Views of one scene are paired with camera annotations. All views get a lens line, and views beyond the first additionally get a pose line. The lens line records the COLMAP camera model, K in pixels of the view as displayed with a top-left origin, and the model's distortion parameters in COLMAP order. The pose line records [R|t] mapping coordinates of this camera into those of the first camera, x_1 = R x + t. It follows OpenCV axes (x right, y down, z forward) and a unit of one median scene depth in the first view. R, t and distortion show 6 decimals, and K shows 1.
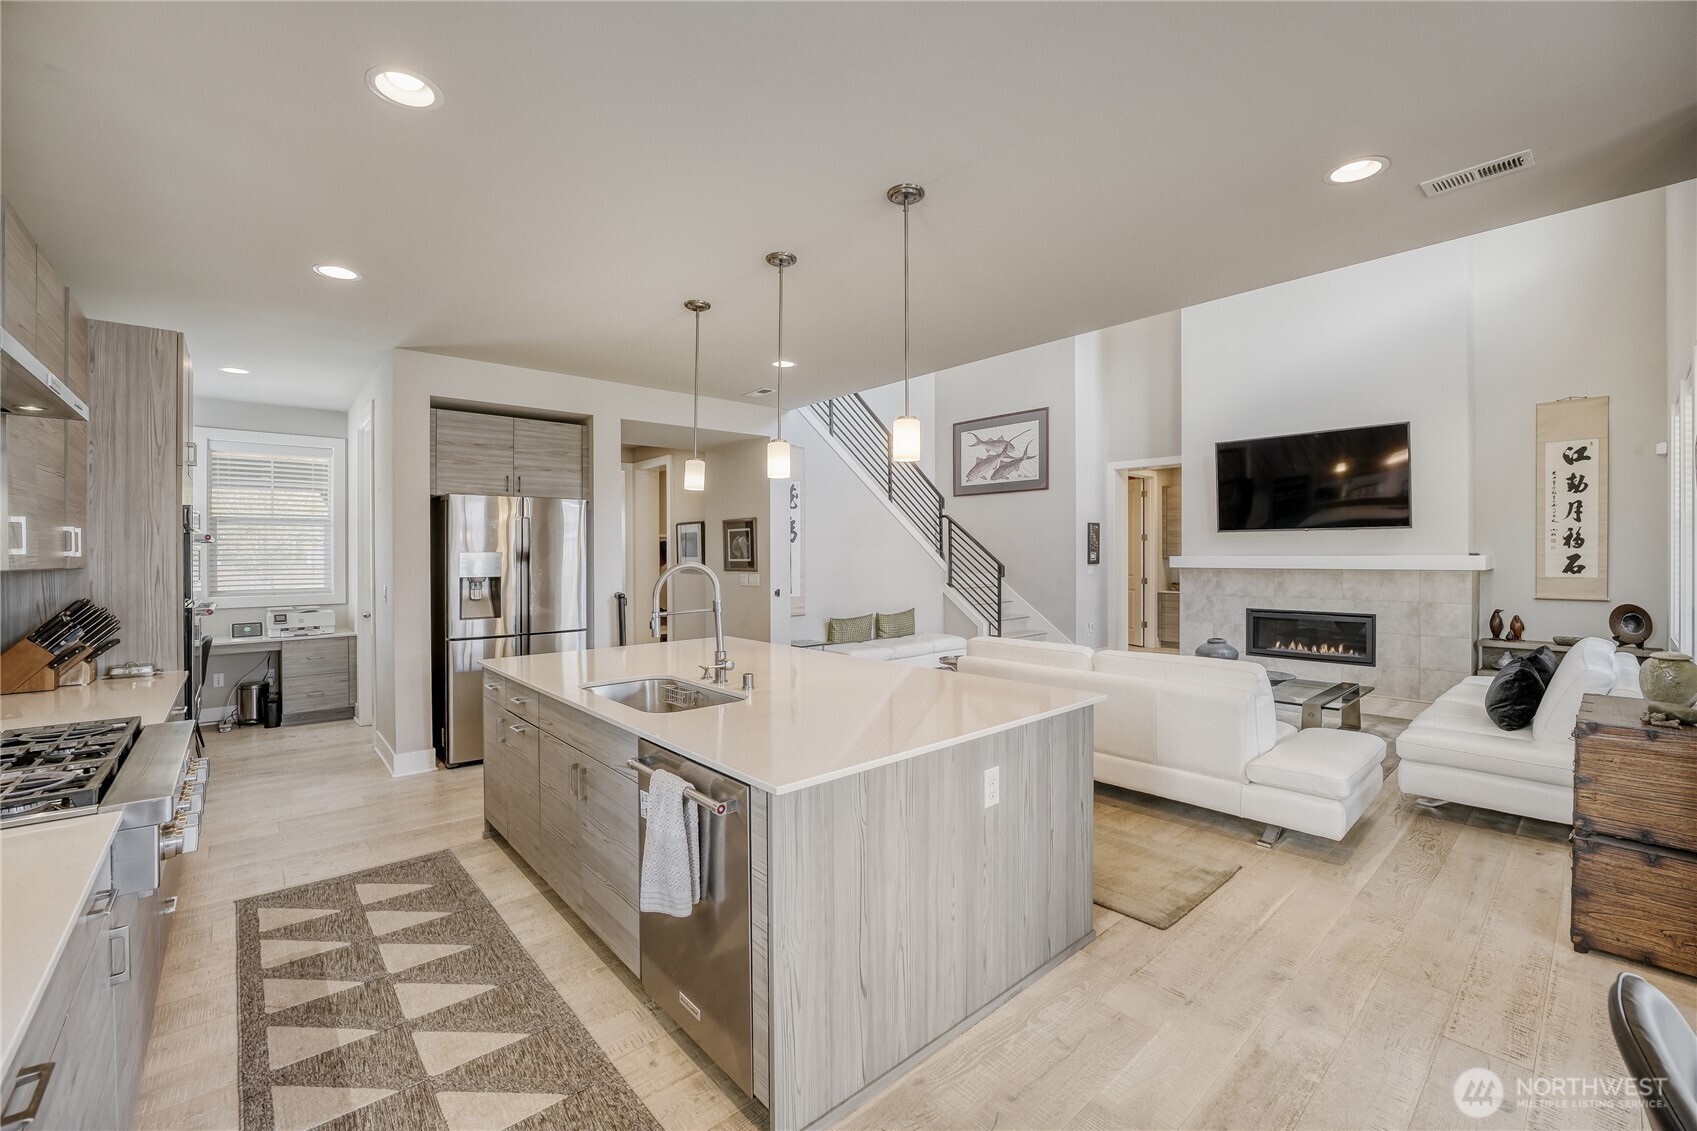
lens RADIAL K [[693.2, 0, 848.3], [0, 693.2, 569.8], [0, 0, 1]] dist [-0.026907, 0.001029]
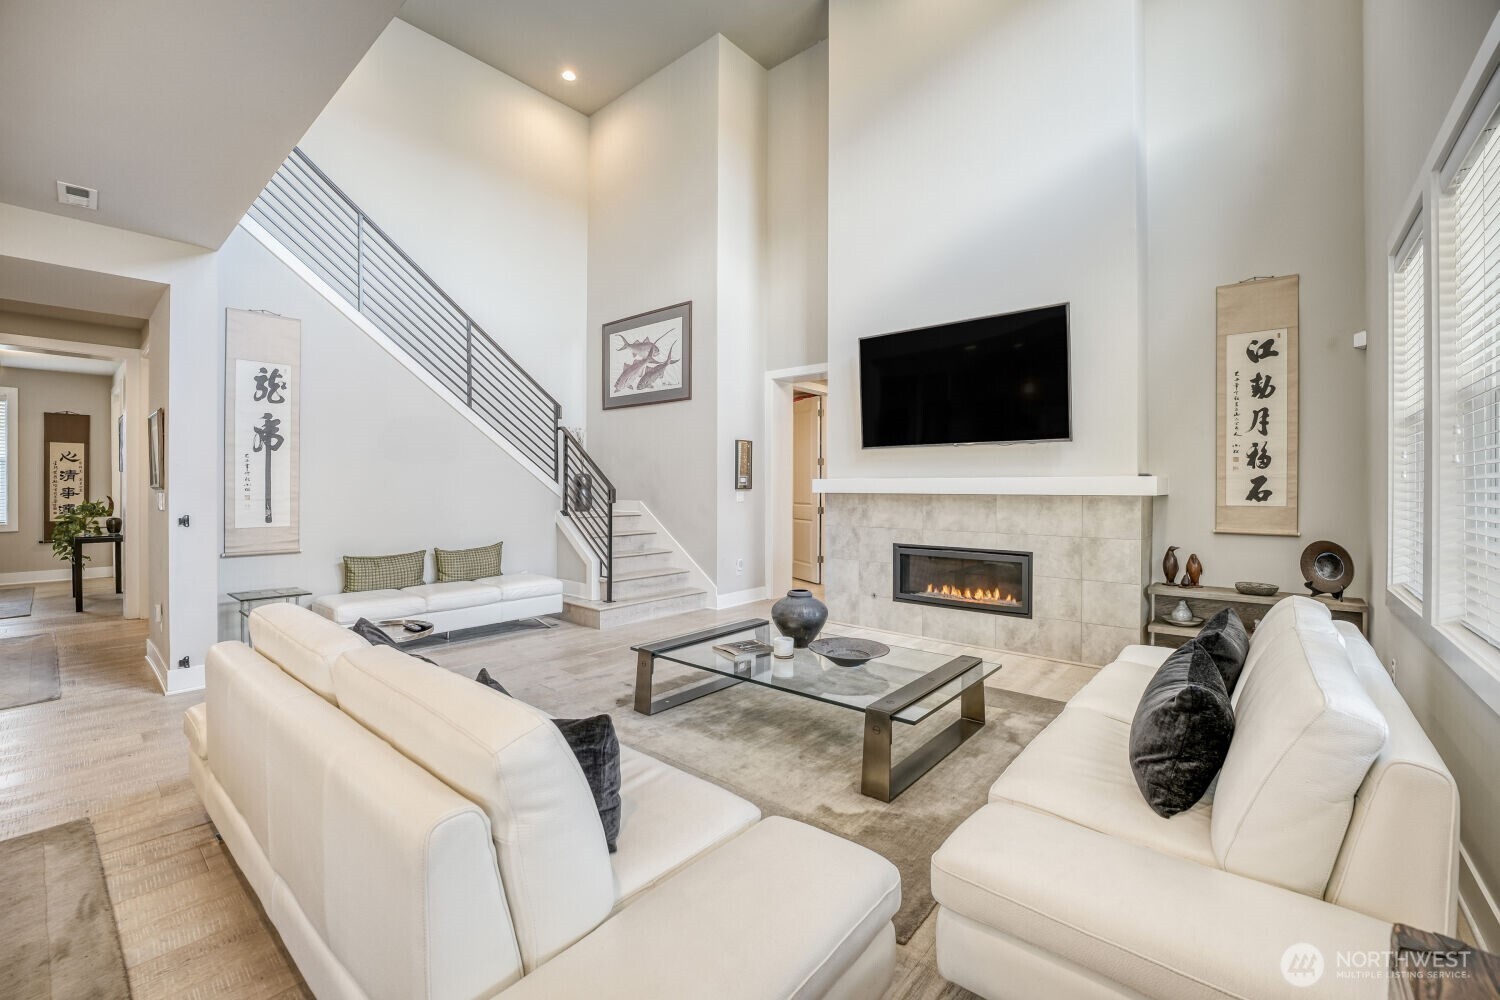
lens RADIAL K [[618.6, 0, 750.0], [0, 618.6, 500.0], [0, 0, 1]] dist [-0.034721, -0.000162]
pose [[0.989844, 0.008769, 0.141888, 0.362486], [-0.008115, 0.999954, -0.005187, 0.012026], [-0.141927, 0.003983, 0.989869, 0.359111]]
